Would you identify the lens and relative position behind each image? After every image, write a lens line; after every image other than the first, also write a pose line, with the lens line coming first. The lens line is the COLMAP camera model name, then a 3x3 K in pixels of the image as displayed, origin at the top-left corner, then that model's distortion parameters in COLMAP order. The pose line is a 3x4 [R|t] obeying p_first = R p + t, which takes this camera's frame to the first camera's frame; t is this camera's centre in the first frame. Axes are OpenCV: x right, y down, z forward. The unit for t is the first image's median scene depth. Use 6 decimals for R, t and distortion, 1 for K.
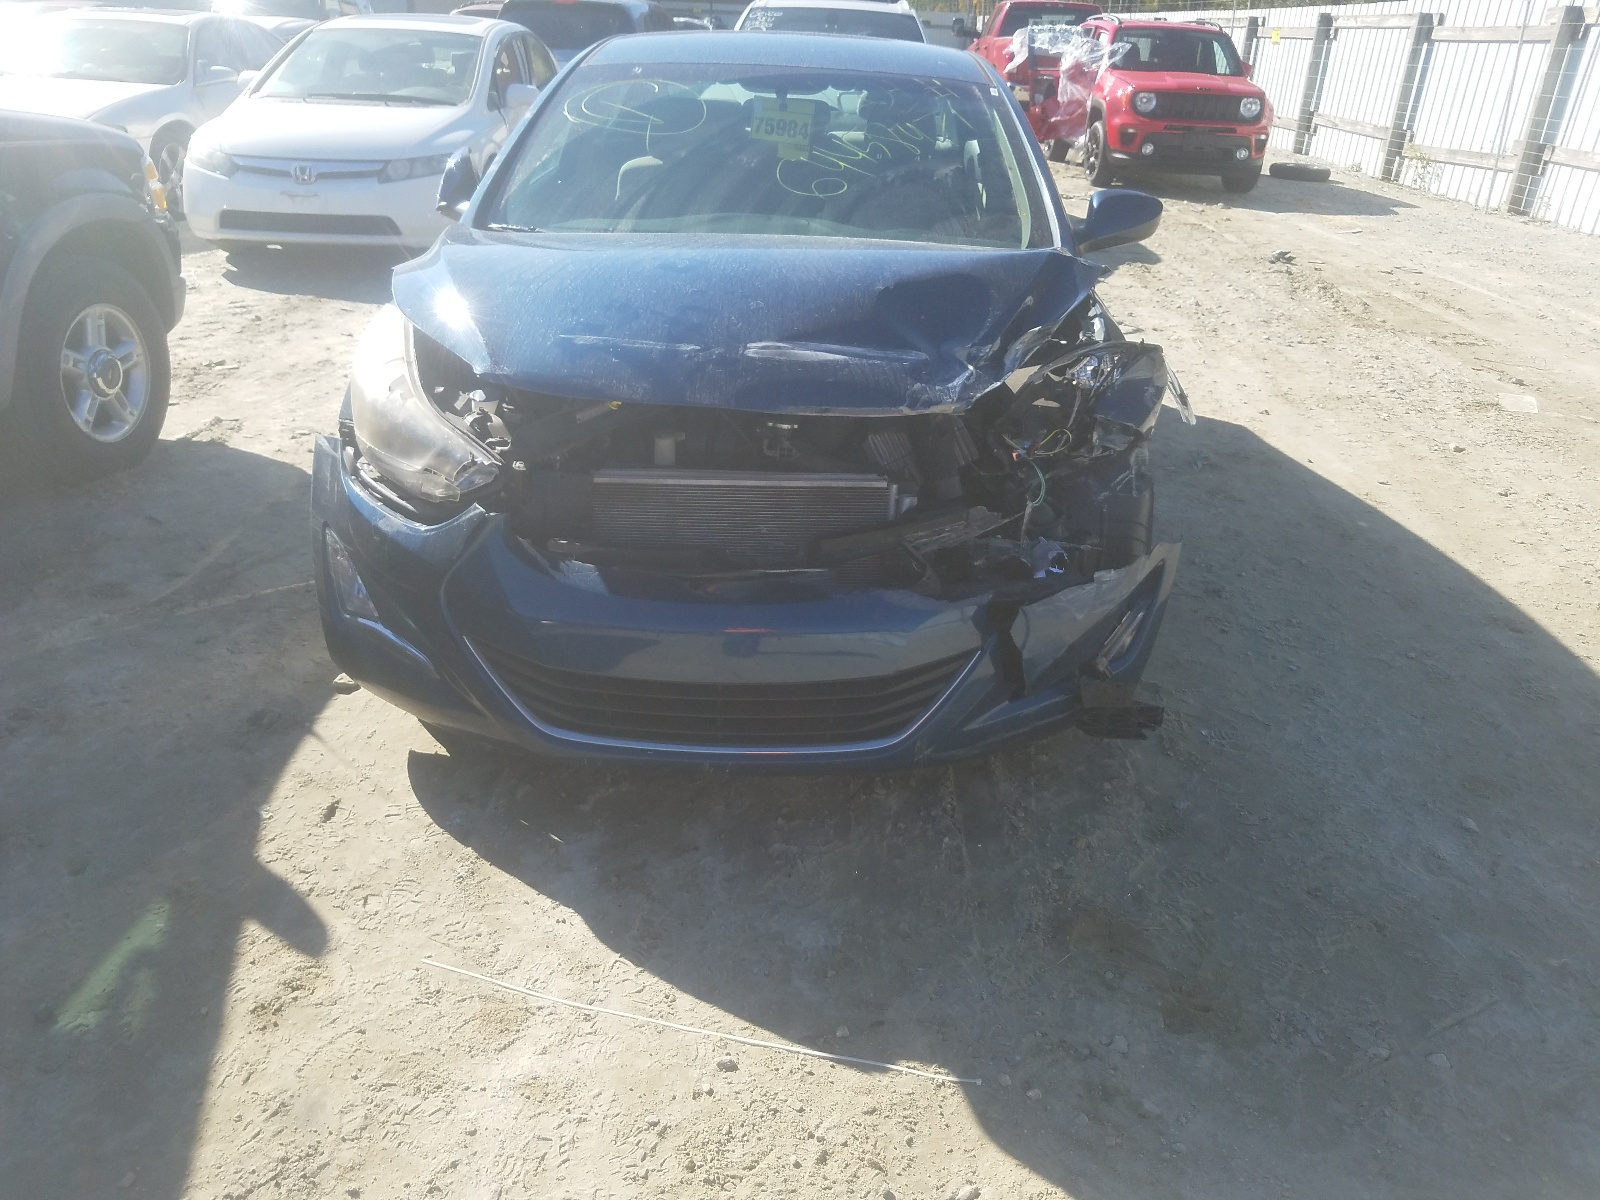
lens RADIAL K [[1221.0, 0, 802.8], [0, 1221.0, 570.1], [0, 0, 1]] dist [-0.000651, 0.008806]
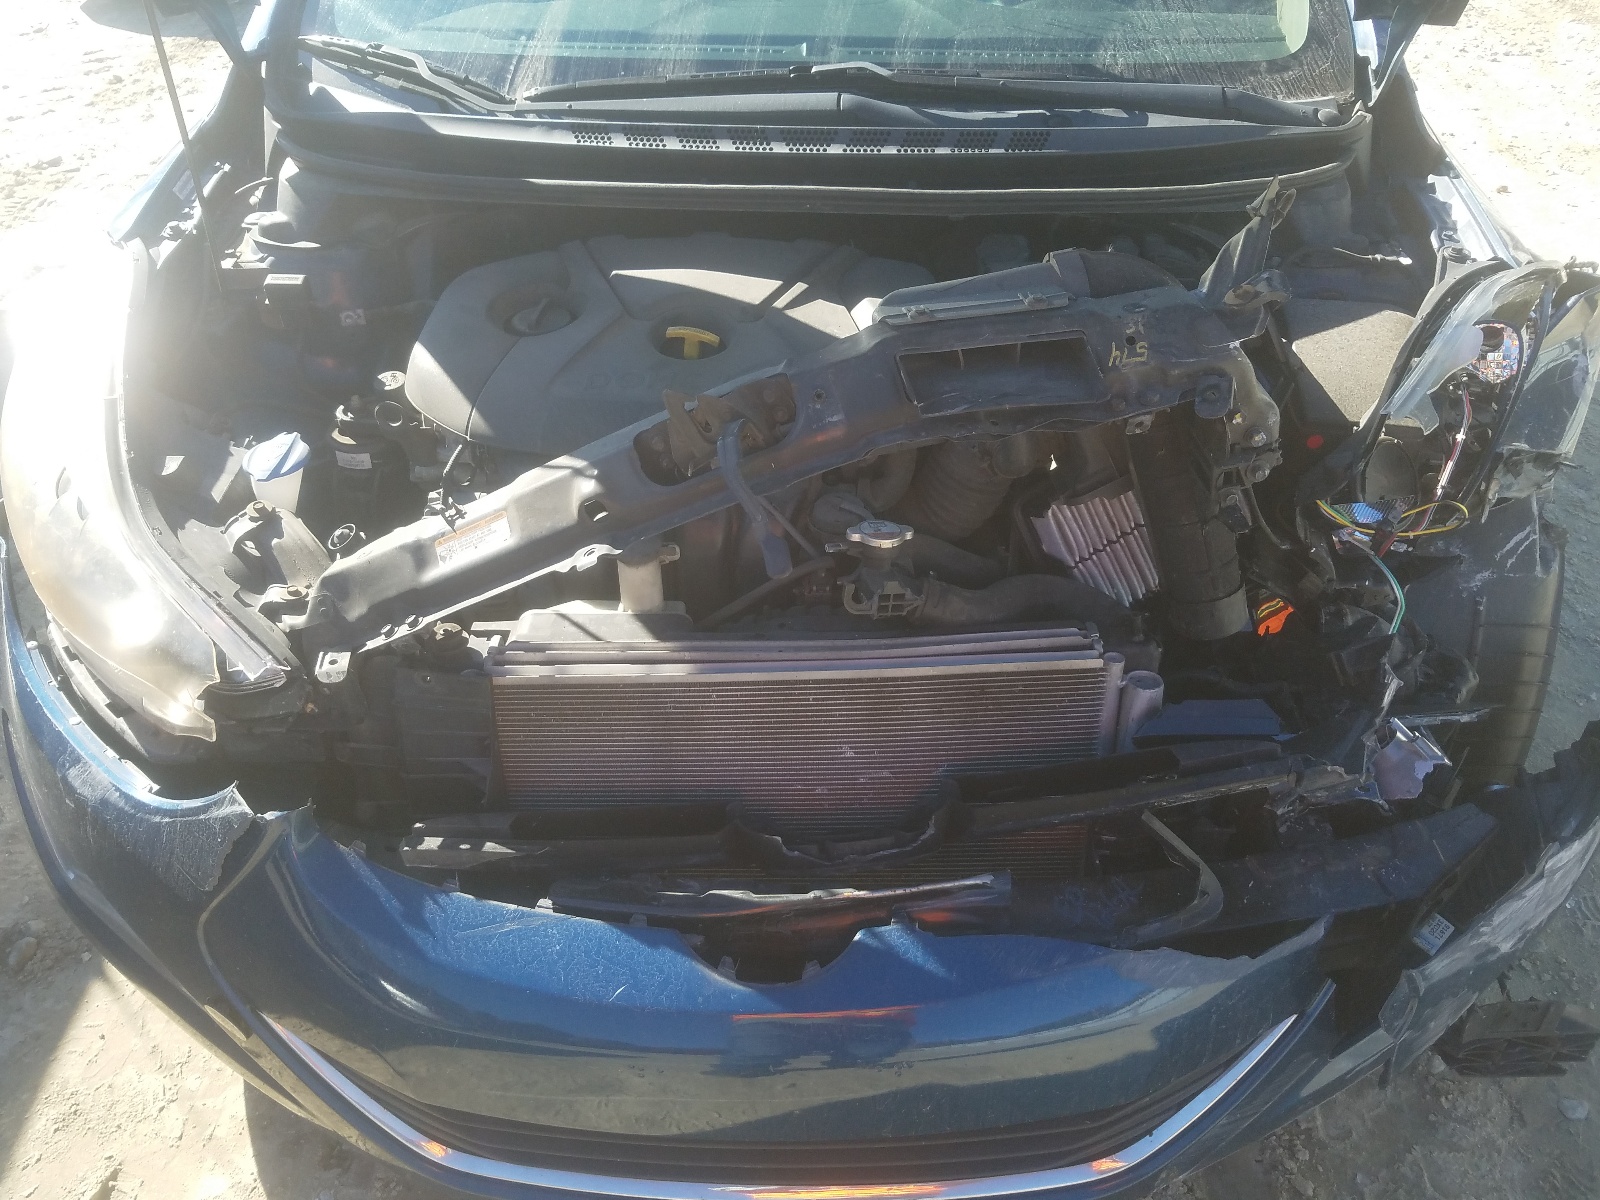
lens RADIAL K [[1221.0, 0, 802.8], [0, 1221.0, 570.1], [0, 0, 1]] dist [-0.000651, 0.008806]
pose [[0.999311, -0.026497, -0.025970, -0.034636], [0.032106, 0.968383, 0.247395, -0.221744], [0.018594, -0.248058, 0.968567, 0.526430]]
